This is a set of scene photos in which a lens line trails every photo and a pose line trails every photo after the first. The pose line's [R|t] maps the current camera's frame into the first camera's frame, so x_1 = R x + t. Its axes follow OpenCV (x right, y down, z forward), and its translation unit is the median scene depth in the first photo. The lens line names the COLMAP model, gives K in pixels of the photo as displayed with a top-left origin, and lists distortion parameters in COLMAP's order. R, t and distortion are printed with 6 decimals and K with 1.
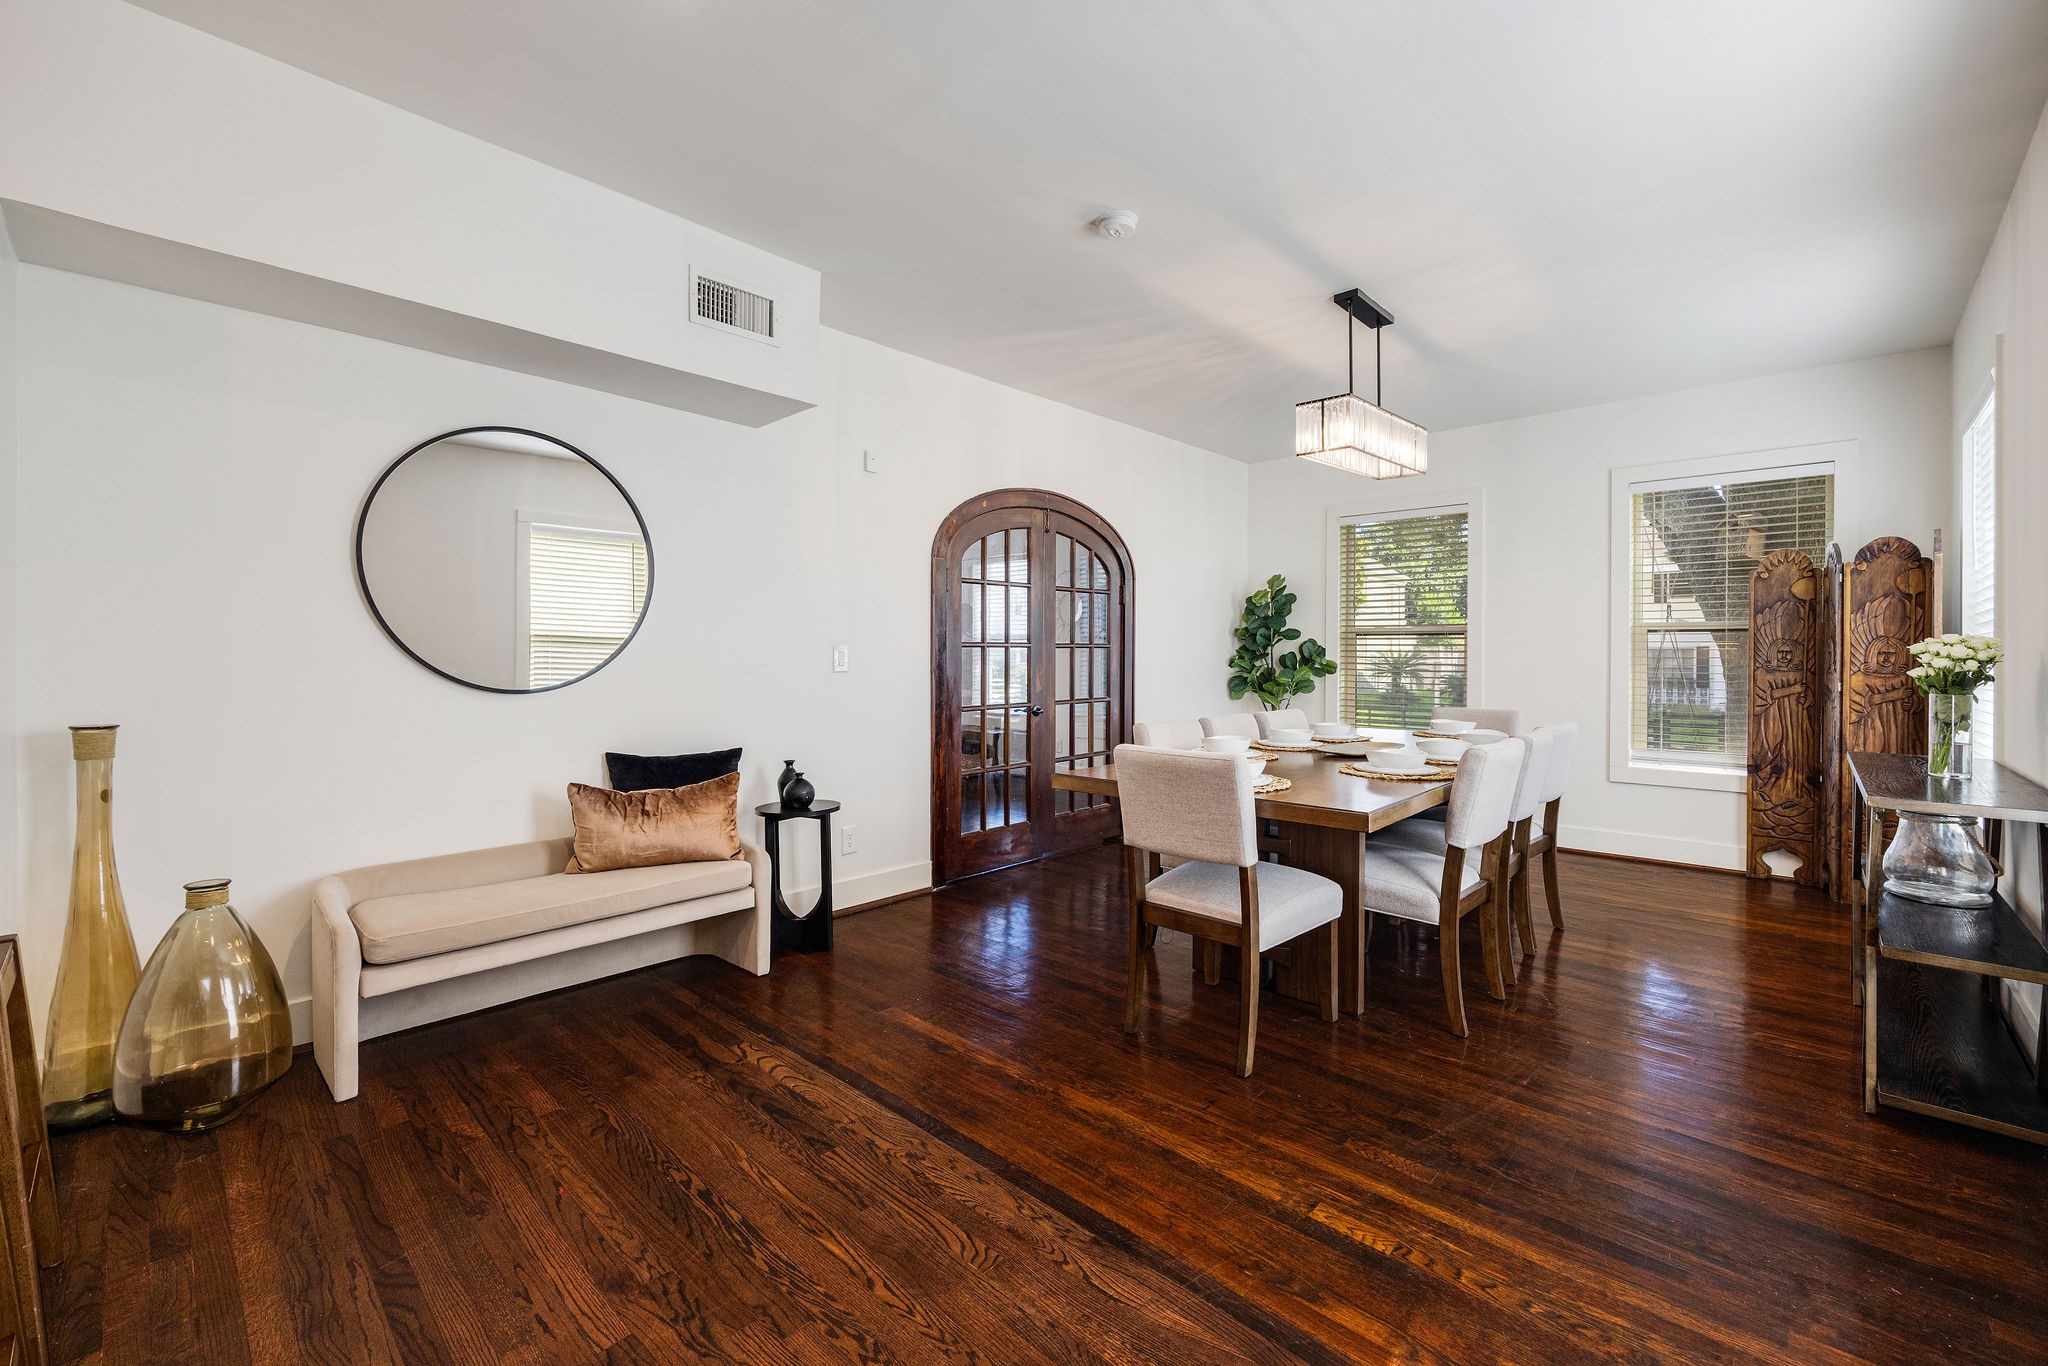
lens RADIAL K [[813.0, 0, 1017.9], [0, 813.0, 673.9], [0, 0, 1]] dist [-0.019161, 0.000005]
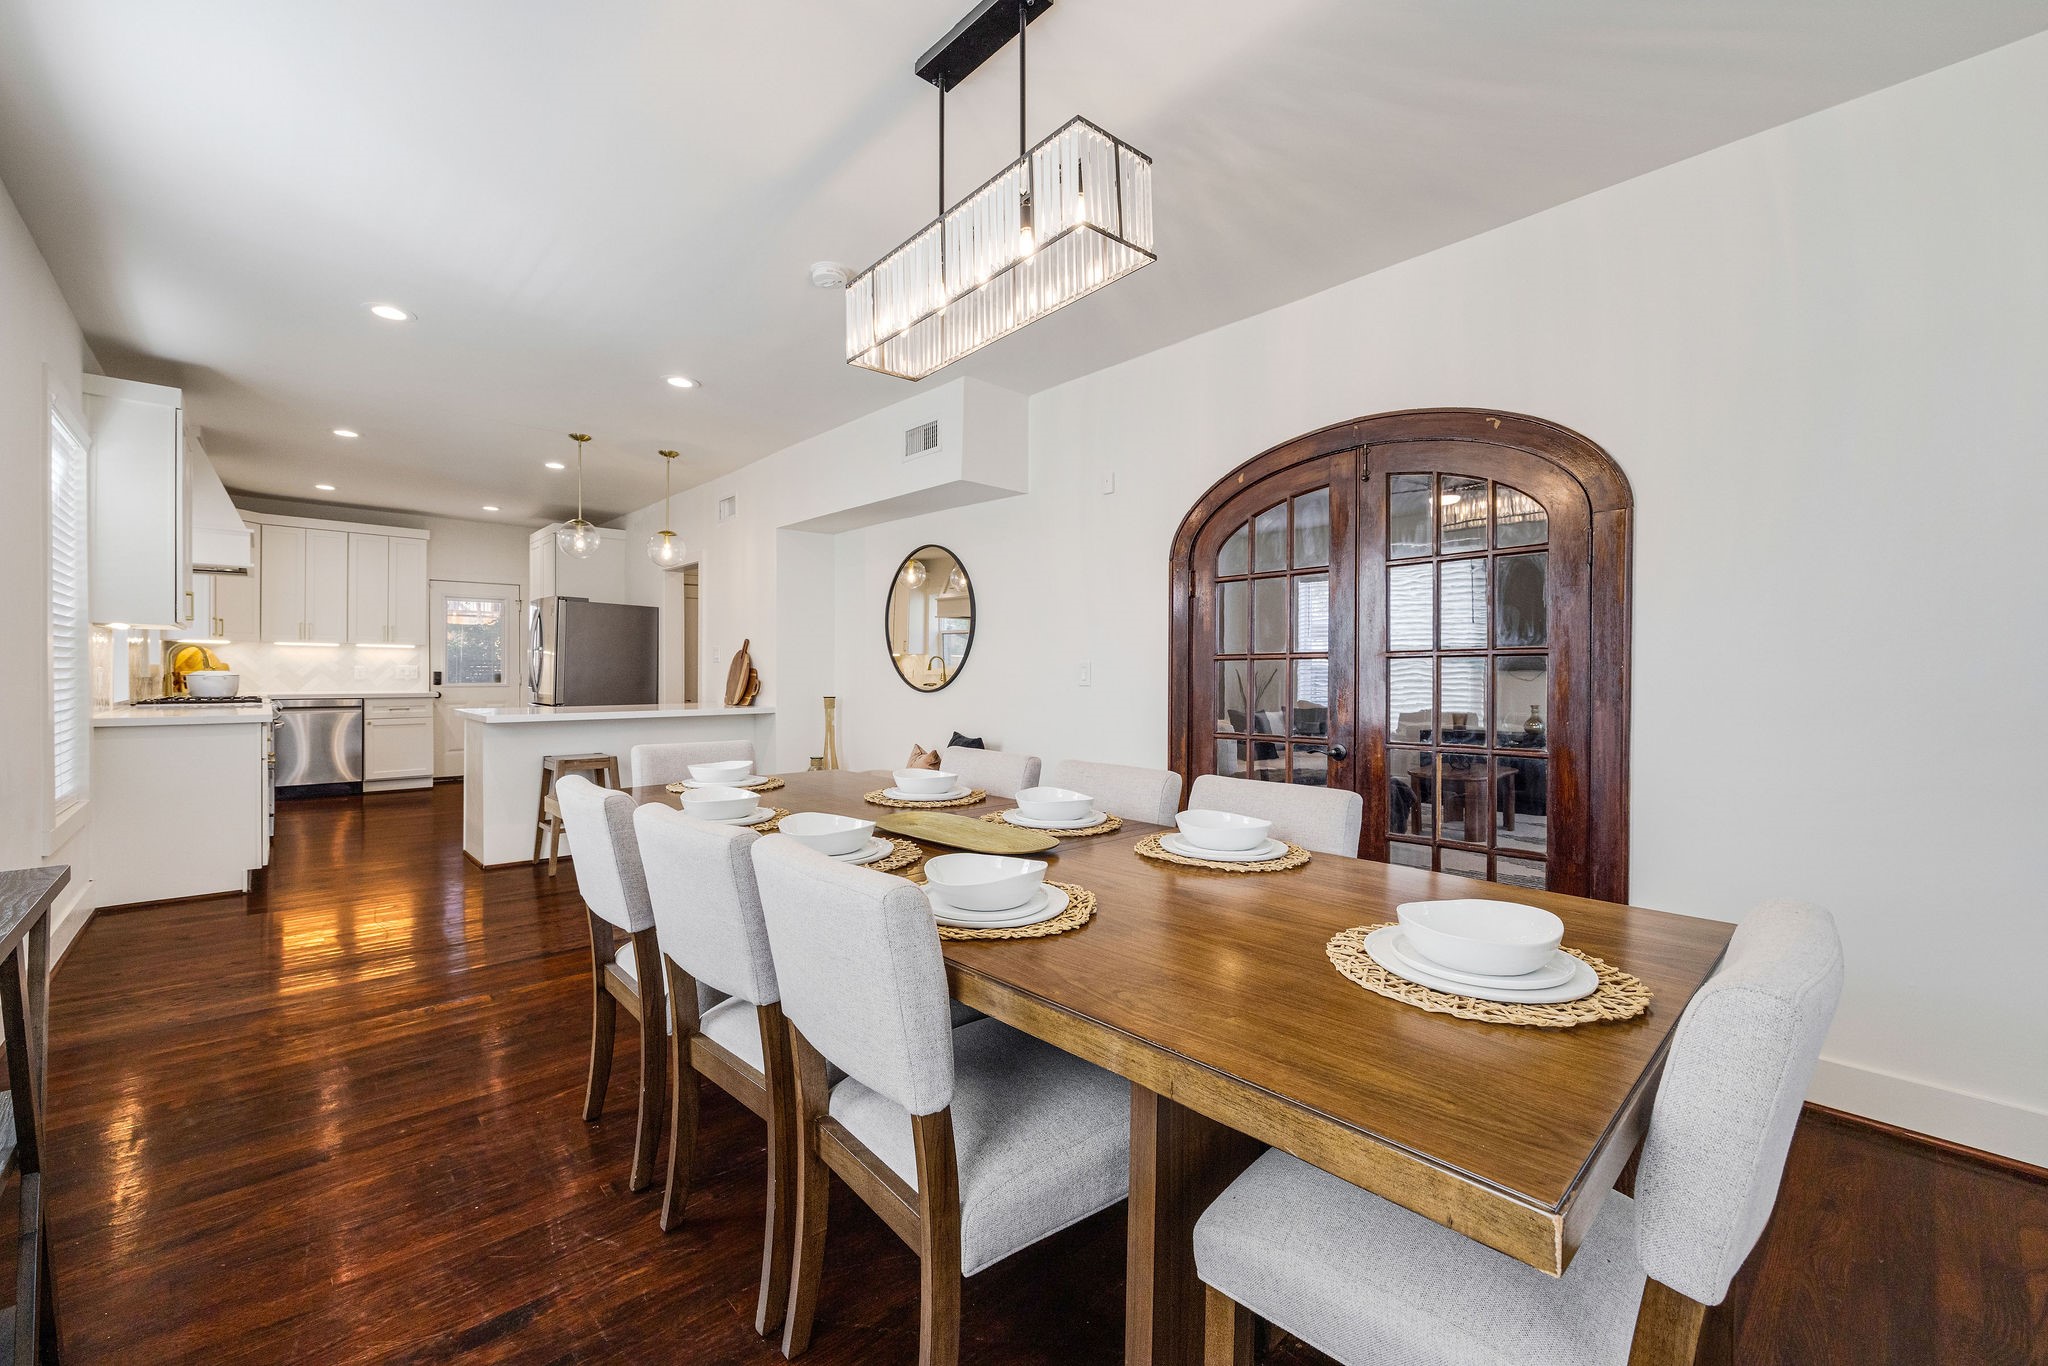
lens RADIAL K [[813.0, 0, 1017.9], [0, 813.0, 673.9], [0, 0, 1]] dist [-0.019161, 0.000005]
pose [[-0.036836, 0.005213, -0.999308, 0.762076], [-0.020288, 0.999776, 0.005964, -0.018058], [0.999115, 0.020493, -0.036722, 0.814904]]
